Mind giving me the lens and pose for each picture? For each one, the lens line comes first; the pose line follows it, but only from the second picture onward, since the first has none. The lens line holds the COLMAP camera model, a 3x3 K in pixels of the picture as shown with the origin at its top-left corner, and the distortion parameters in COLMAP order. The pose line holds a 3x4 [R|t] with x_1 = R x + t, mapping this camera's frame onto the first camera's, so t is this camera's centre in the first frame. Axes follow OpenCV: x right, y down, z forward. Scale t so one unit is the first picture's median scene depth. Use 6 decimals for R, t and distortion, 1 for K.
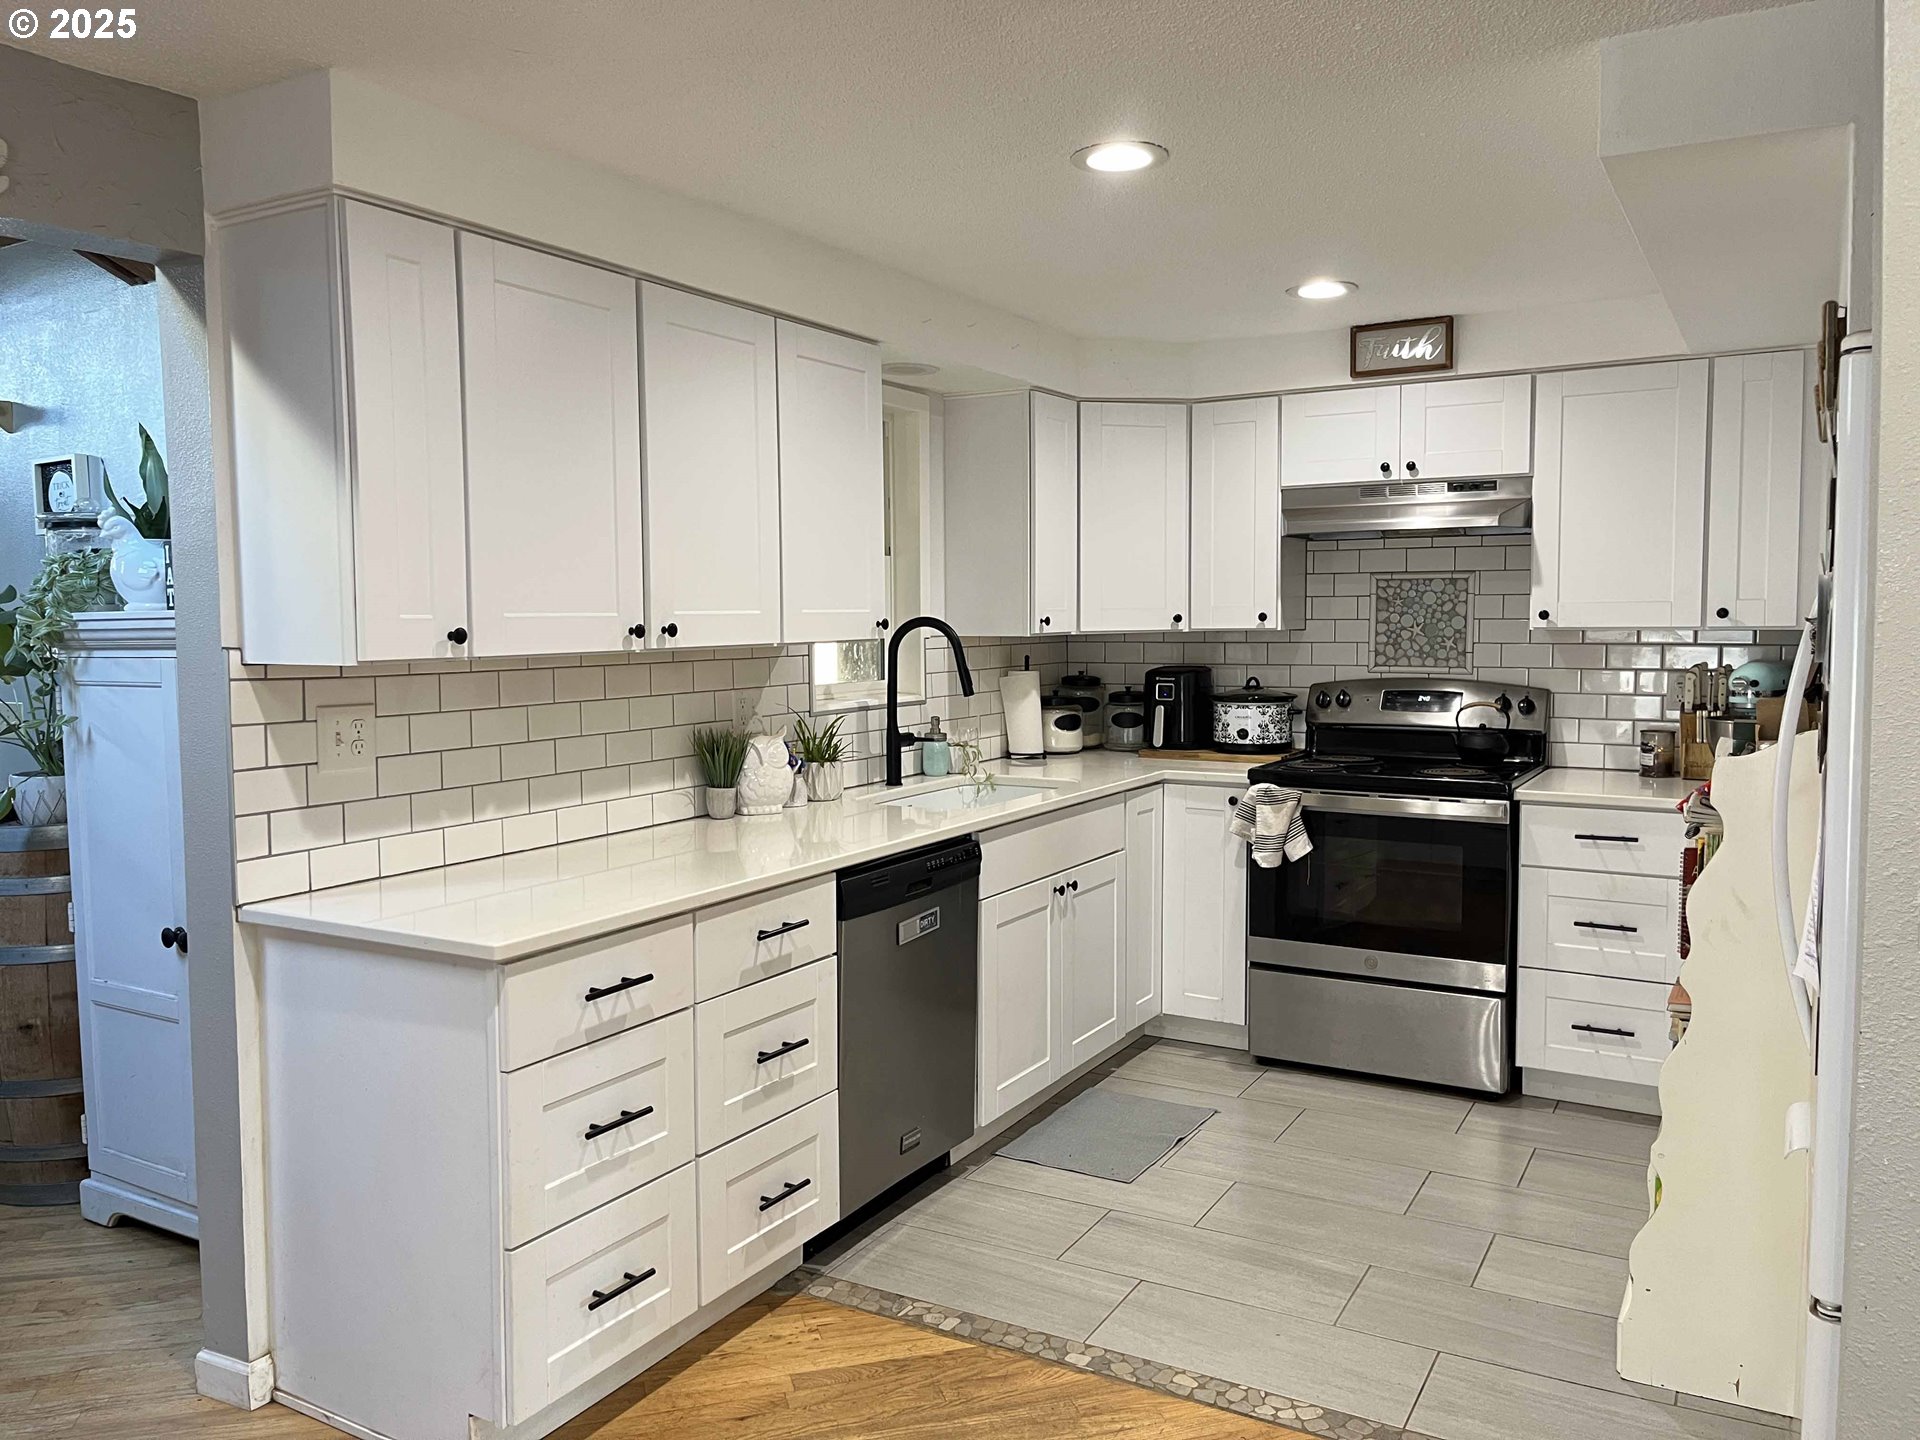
lens RADIAL K [[1458.5, 0, 949.9], [0, 1458.5, 720.1], [0, 0, 1]] dist [0.069214, -0.082026]
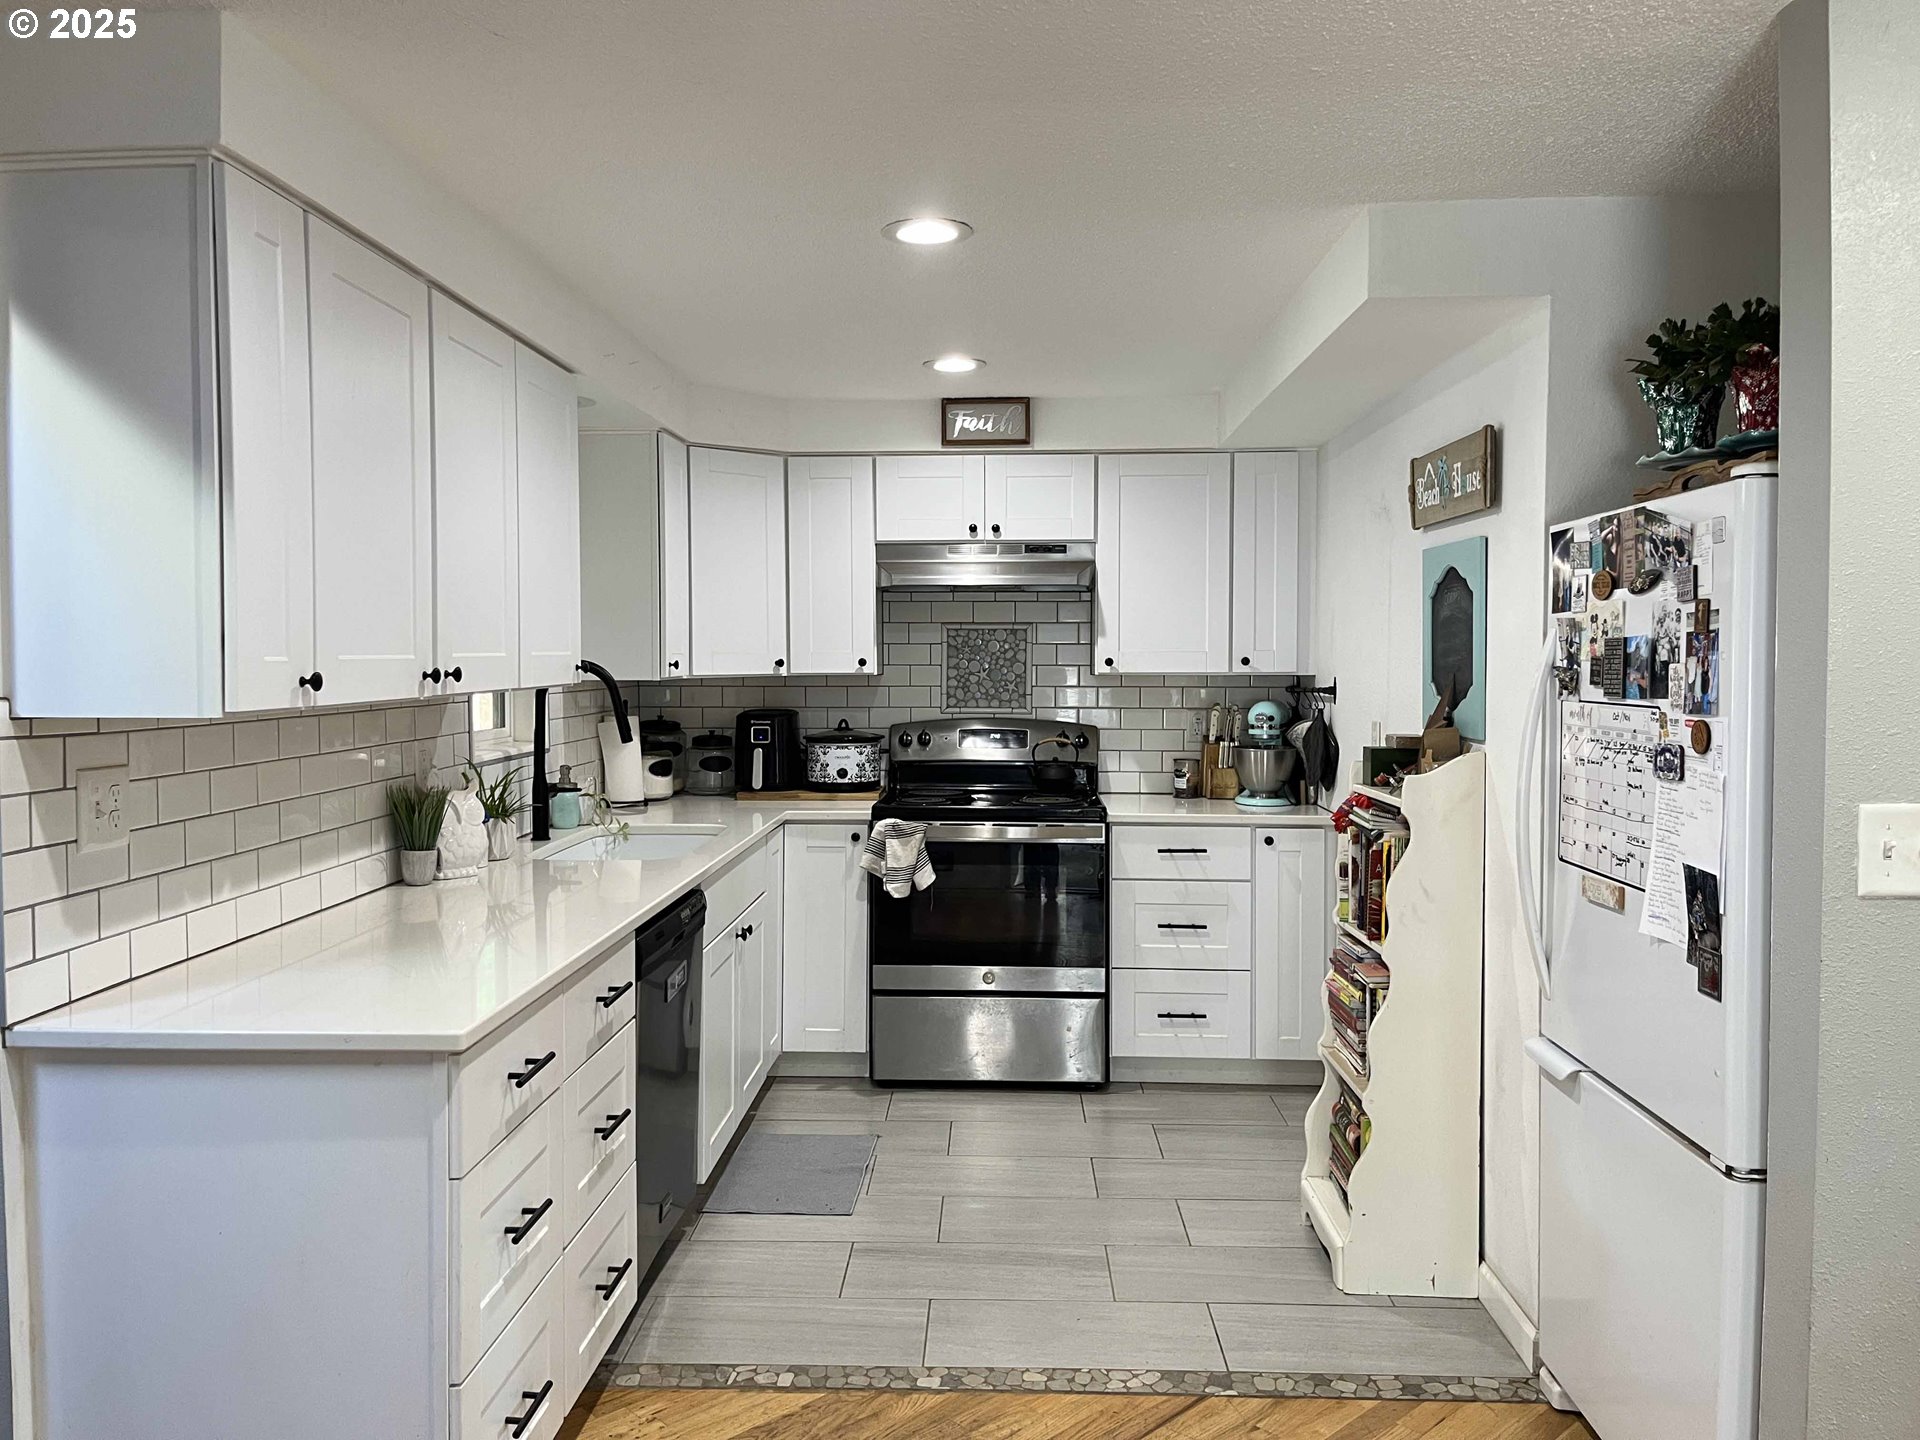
lens RADIAL K [[1458.5, 0, 958.5], [0, 1458.5, 712.1], [0, 0, 1]] dist [0.069214, -0.082026]
pose [[0.885467, -0.011907, 0.464550, -0.253578], [0.028377, 0.999192, -0.028479, -0.002806], [-0.463836, 0.038399, 0.885089, 0.041976]]
